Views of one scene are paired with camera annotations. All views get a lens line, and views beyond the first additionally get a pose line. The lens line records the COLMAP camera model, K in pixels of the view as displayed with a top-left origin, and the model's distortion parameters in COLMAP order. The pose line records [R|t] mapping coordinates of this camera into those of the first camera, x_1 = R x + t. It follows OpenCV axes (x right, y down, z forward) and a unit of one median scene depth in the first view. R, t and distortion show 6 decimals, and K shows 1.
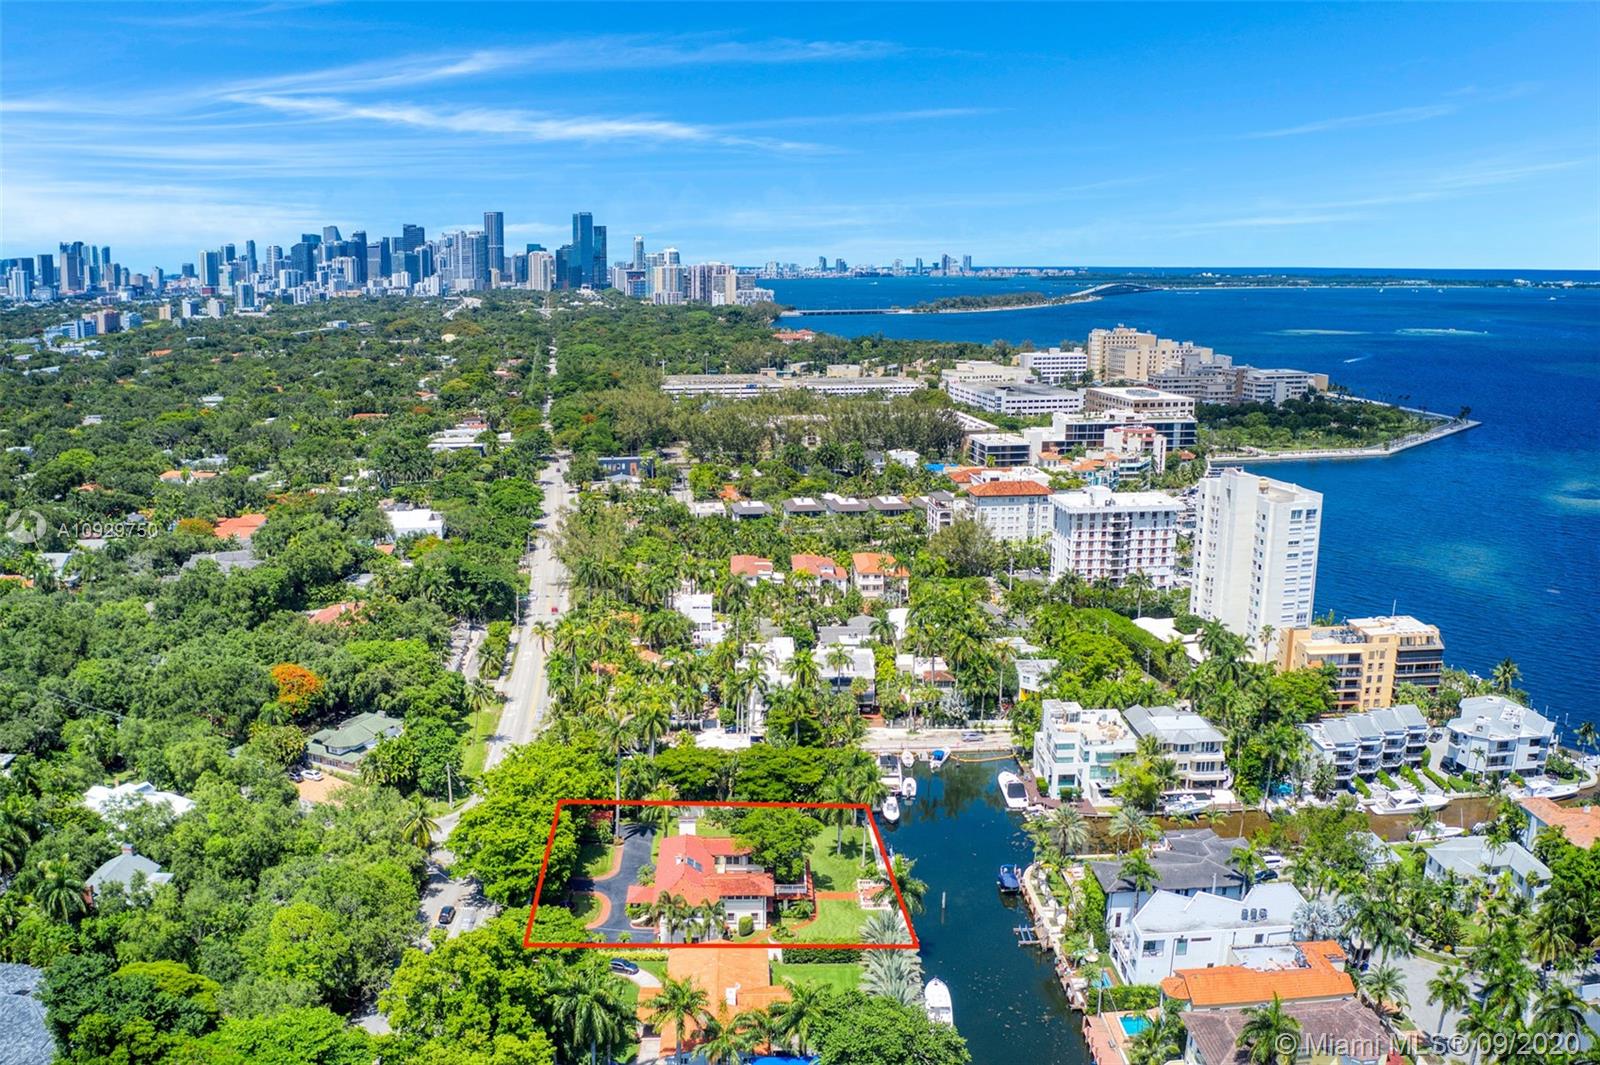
lens RADIAL K [[1284.2, 0, 809.5], [0, 1284.2, 511.7], [0, 0, 1]] dist [-0.203396, 0.042610]
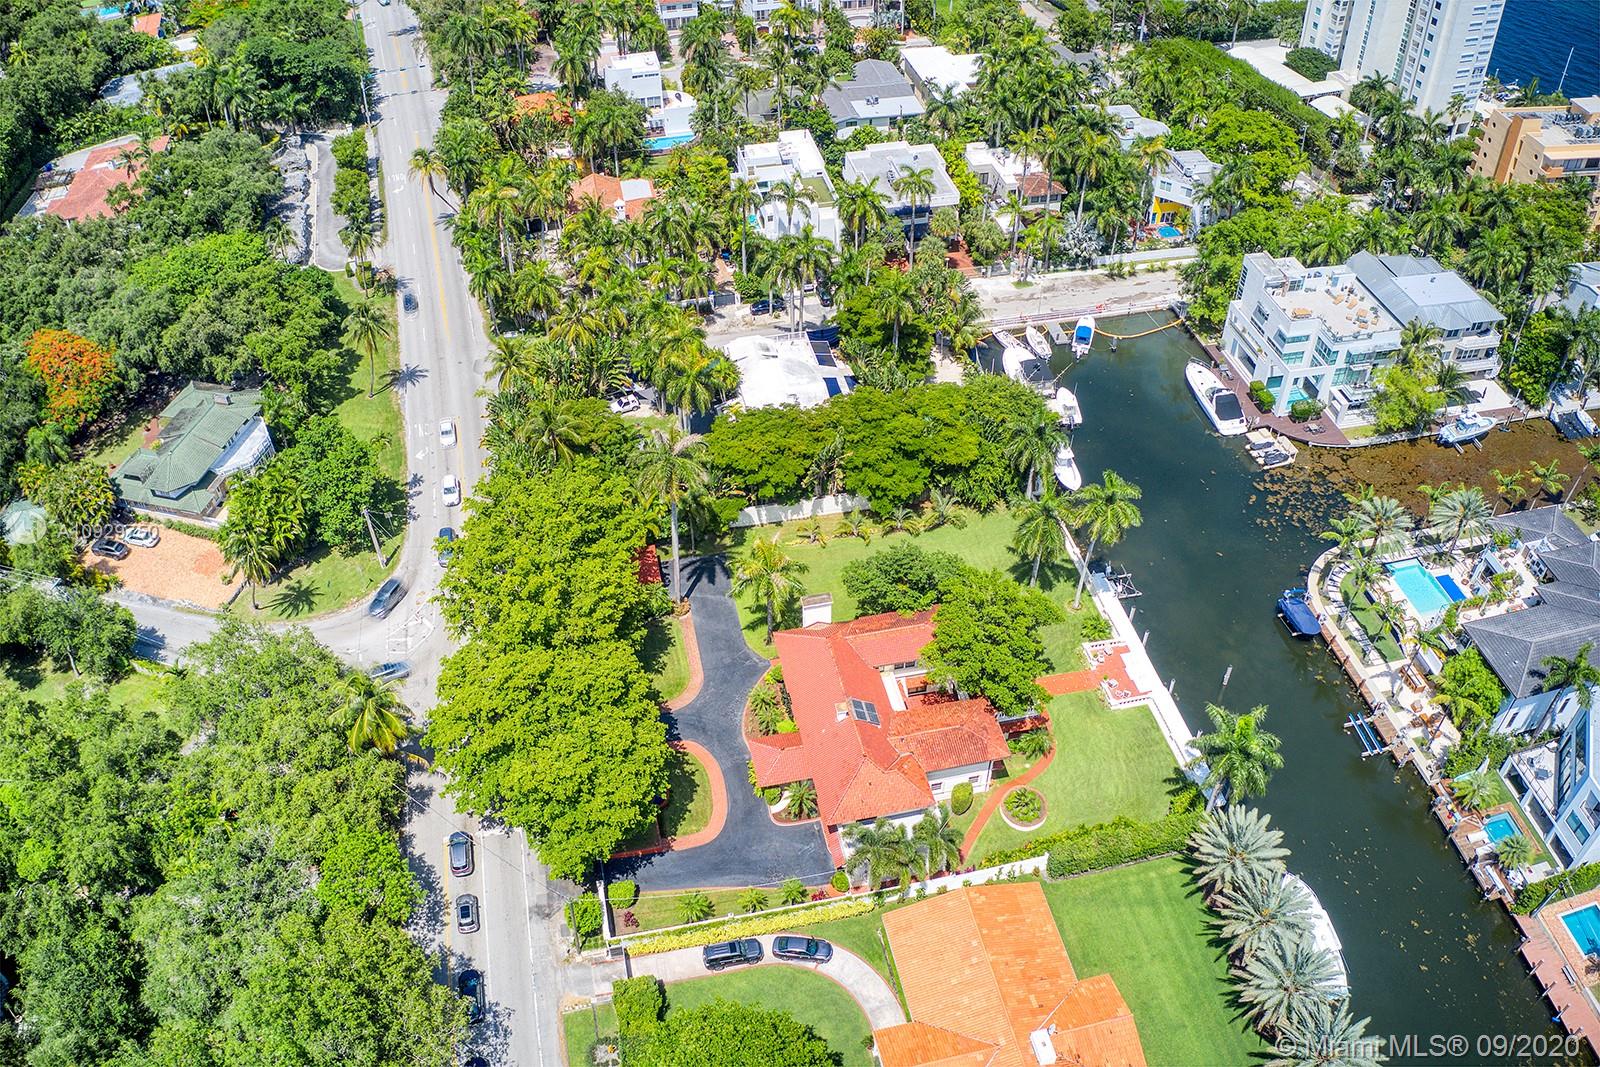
lens RADIAL K [[1284.2, 0, 809.5], [0, 1284.2, 512.7], [0, 0, 1]] dist [-0.203396, 0.042610]
pose [[0.986765, -0.119957, 0.109115, -0.128678], [0.047162, 0.856097, 0.514660, -0.081819], [-0.155150, -0.502702, 0.850423, 0.408281]]
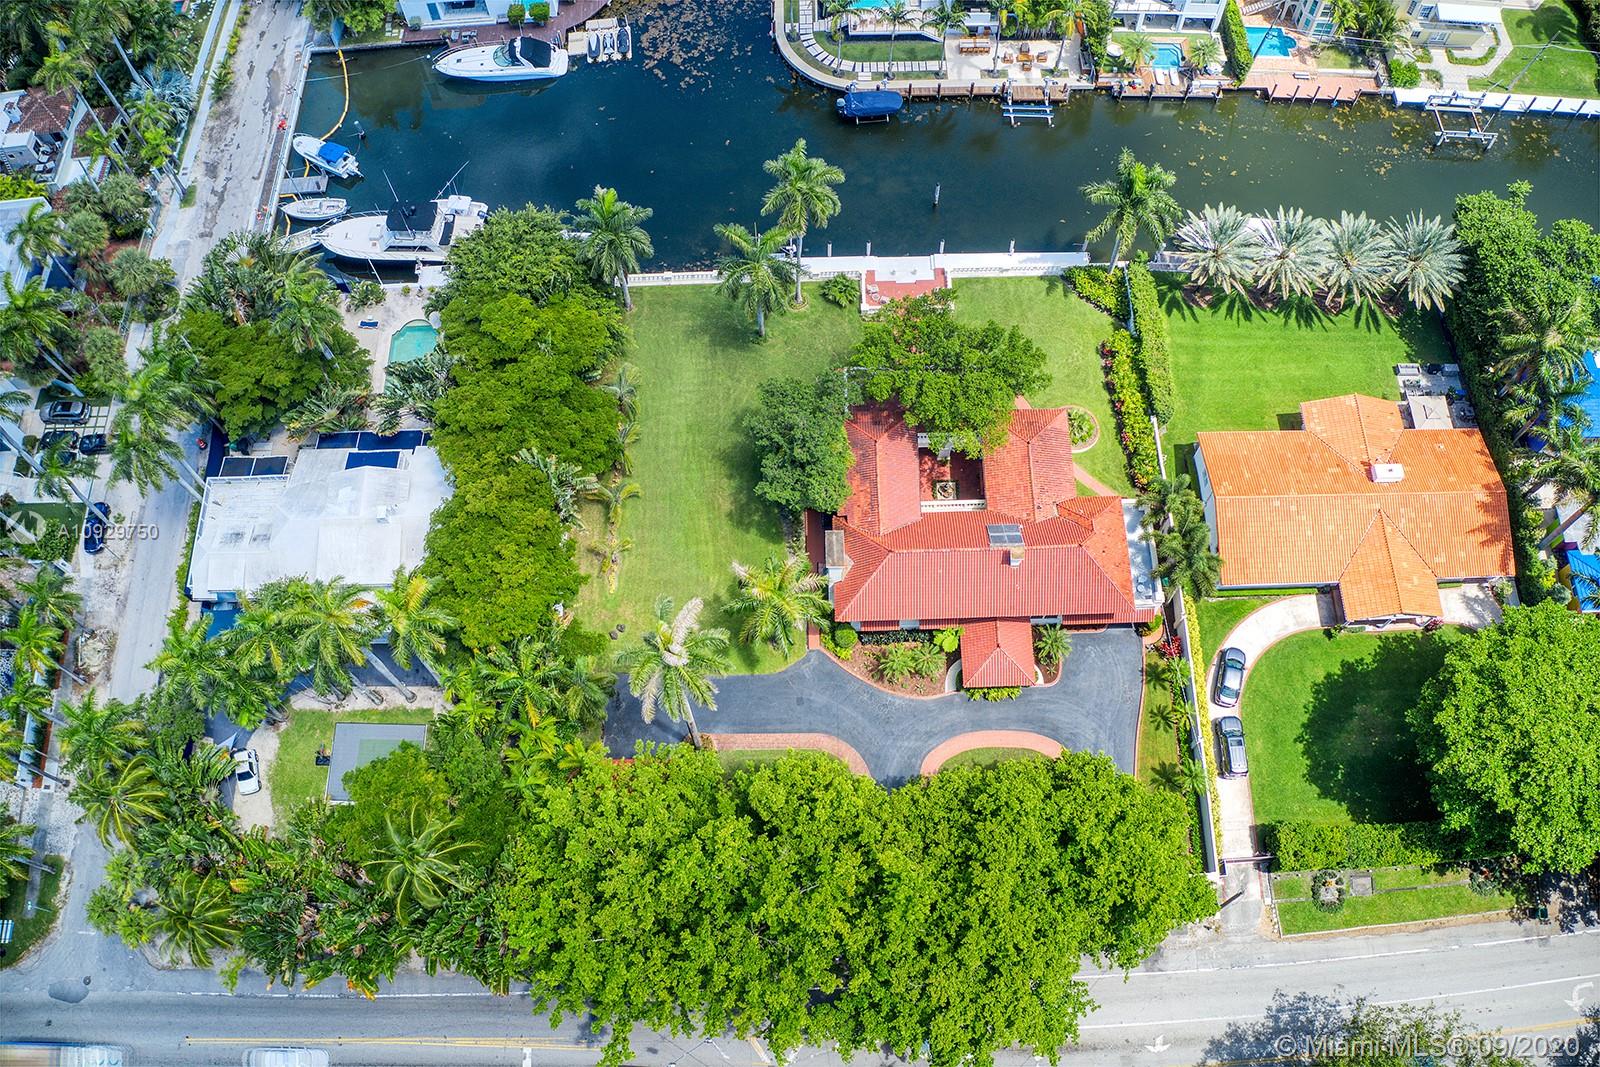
lens RADIAL K [[1284.2, 0, 809.5], [0, 1284.2, 512.7], [0, 0, 1]] dist [-0.203396, 0.042610]
pose [[0.034435, -0.914145, 0.403922, -0.219017], [0.211975, 0.401647, 0.890925, -0.144702], [-0.976668, 0.054943, 0.207607, 0.730559]]
